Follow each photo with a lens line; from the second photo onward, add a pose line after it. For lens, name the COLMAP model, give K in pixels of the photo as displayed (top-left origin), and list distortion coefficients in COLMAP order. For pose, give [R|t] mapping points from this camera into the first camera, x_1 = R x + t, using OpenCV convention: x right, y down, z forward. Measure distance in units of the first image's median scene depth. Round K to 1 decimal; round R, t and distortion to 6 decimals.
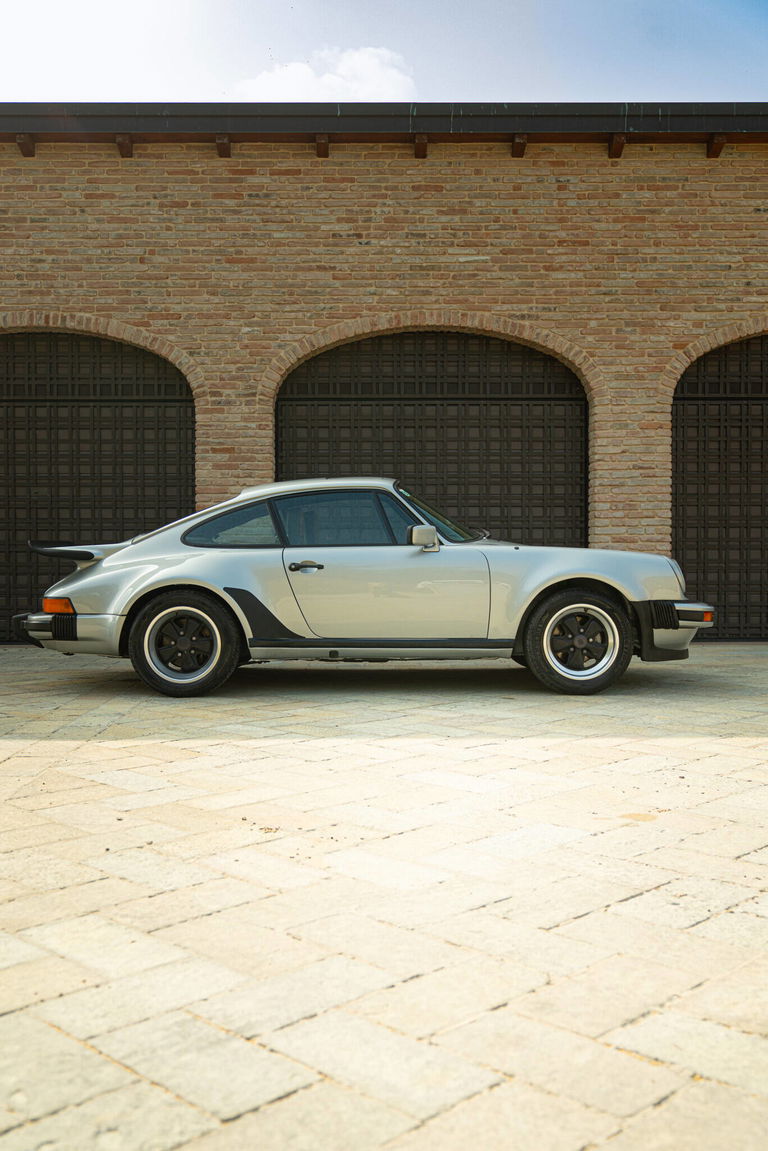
lens RADIAL K [[1169.5, 0, 384.0], [0, 1169.5, 579.3], [0, 0, 1]] dist [0.020942, 0.000000]
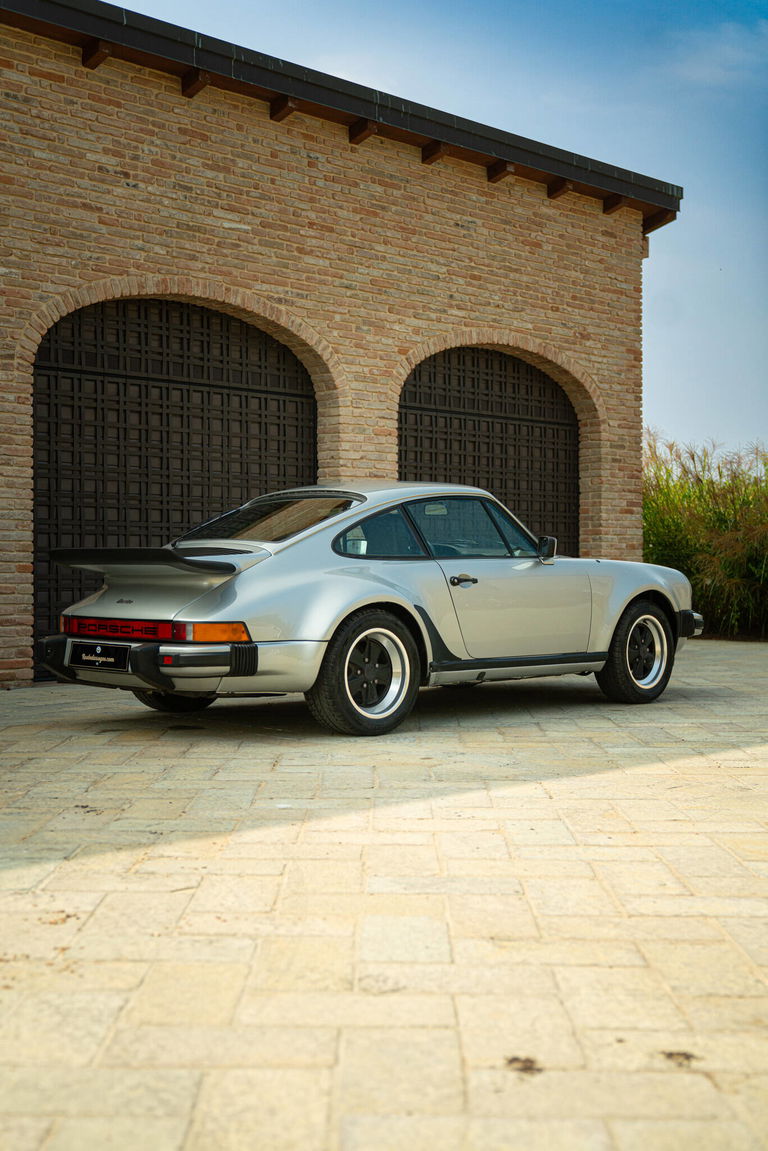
lens RADIAL K [[1429.6, 0, 383.9], [0, 1429.6, 571.3], [0, 0, 1]] dist [0.043180, 0.000000]
pose [[0.730801, -0.000423, 0.682590, -0.569121], [0.013047, 0.999826, -0.013349, -0.002731], [-0.682466, 0.018661, 0.730679, 0.155018]]
